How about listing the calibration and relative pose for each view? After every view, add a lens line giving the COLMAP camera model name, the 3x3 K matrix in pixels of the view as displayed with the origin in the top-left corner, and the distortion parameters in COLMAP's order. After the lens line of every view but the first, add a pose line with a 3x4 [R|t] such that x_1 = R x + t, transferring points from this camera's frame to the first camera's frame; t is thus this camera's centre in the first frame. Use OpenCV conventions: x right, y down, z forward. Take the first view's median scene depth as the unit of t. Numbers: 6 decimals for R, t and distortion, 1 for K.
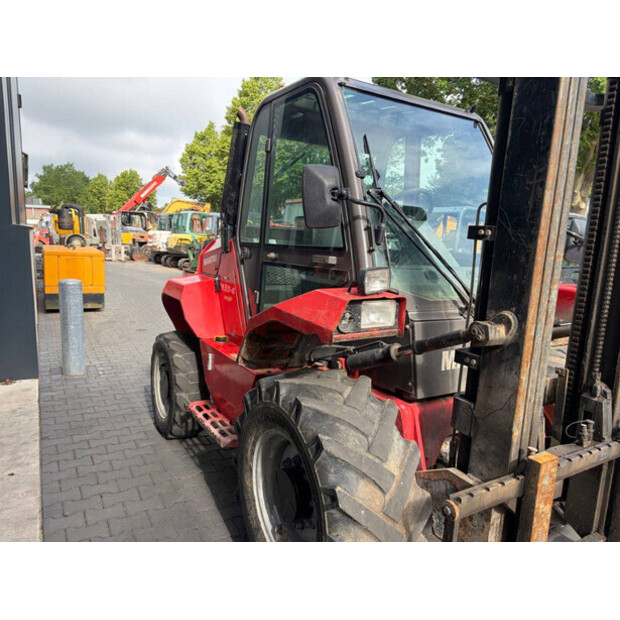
lens RADIAL K [[476.8, 0, 320.8], [0, 476.8, 308.0], [0, 0, 1]] dist [0.051843, -0.048144]
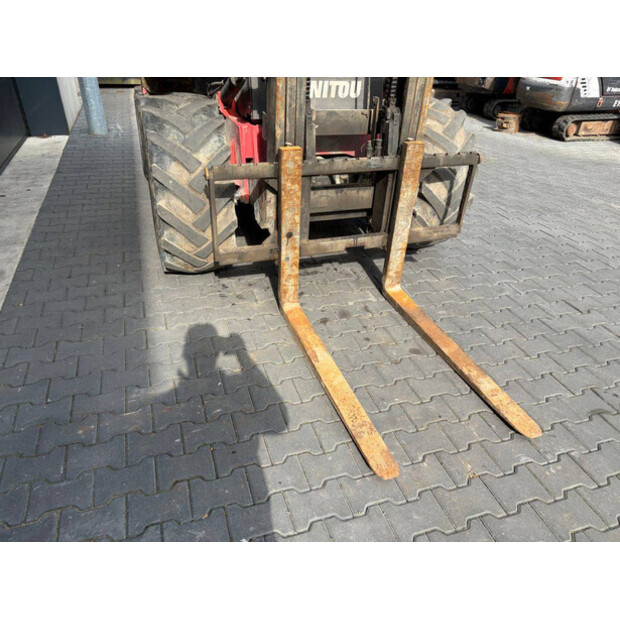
lens RADIAL K [[469.6, 0, 310.0], [0, 469.6, 310.0], [0, 0, 1]] dist [0.044664, -0.053555]
pose [[0.981565, 0.098304, -0.163911, 0.411058], [-0.025274, 0.916820, 0.398501, 0.102324], [0.189451, -0.387012, 0.902402, -0.203010]]
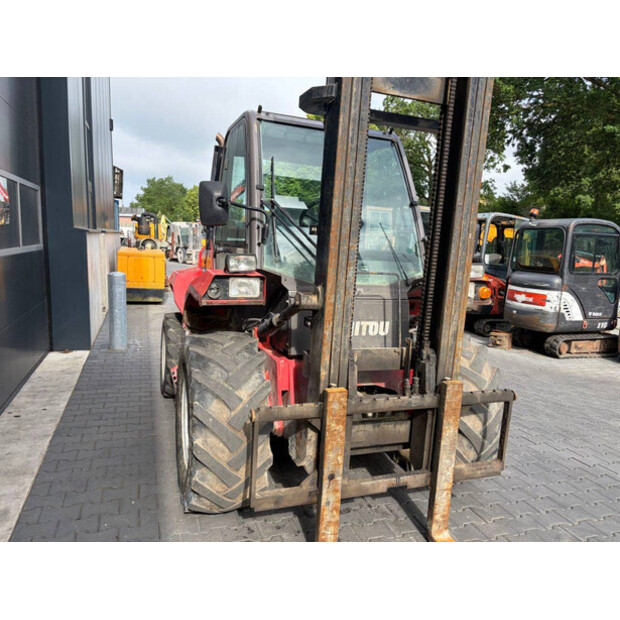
lens RADIAL K [[466.8, 0, 308.2], [0, 466.8, 307.1], [0, 0, 1]] dist [0.051958, -0.065751]
pose [[0.983620, 0.032676, -0.177266, 0.323001], [-0.035139, 0.999324, -0.010769, 0.046357], [0.176794, 0.016822, 0.984104, -0.184114]]
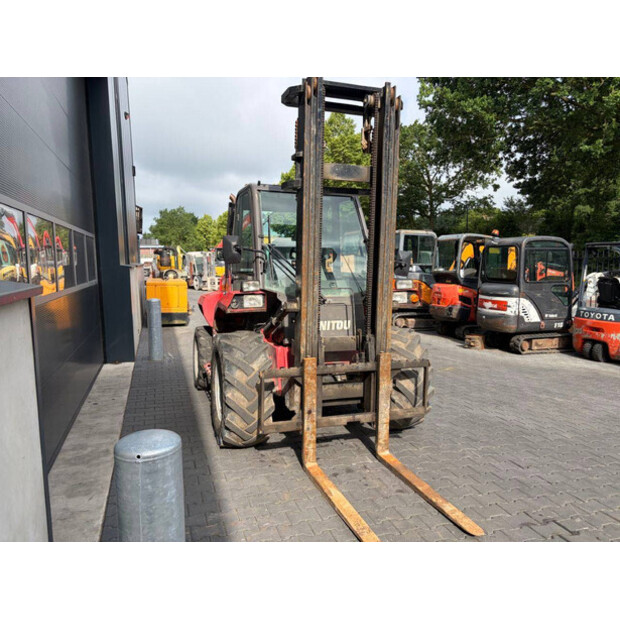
lens RADIAL K [[457.3, 0, 301.3], [0, 457.3, 311.7], [0, 0, 1]] dist [0.061677, -0.001778]
pose [[0.975907, -0.017369, -0.217495, 0.476335], [0.007616, 0.998931, -0.045601, 0.096150], [0.218054, 0.042846, 0.974996, -0.615844]]
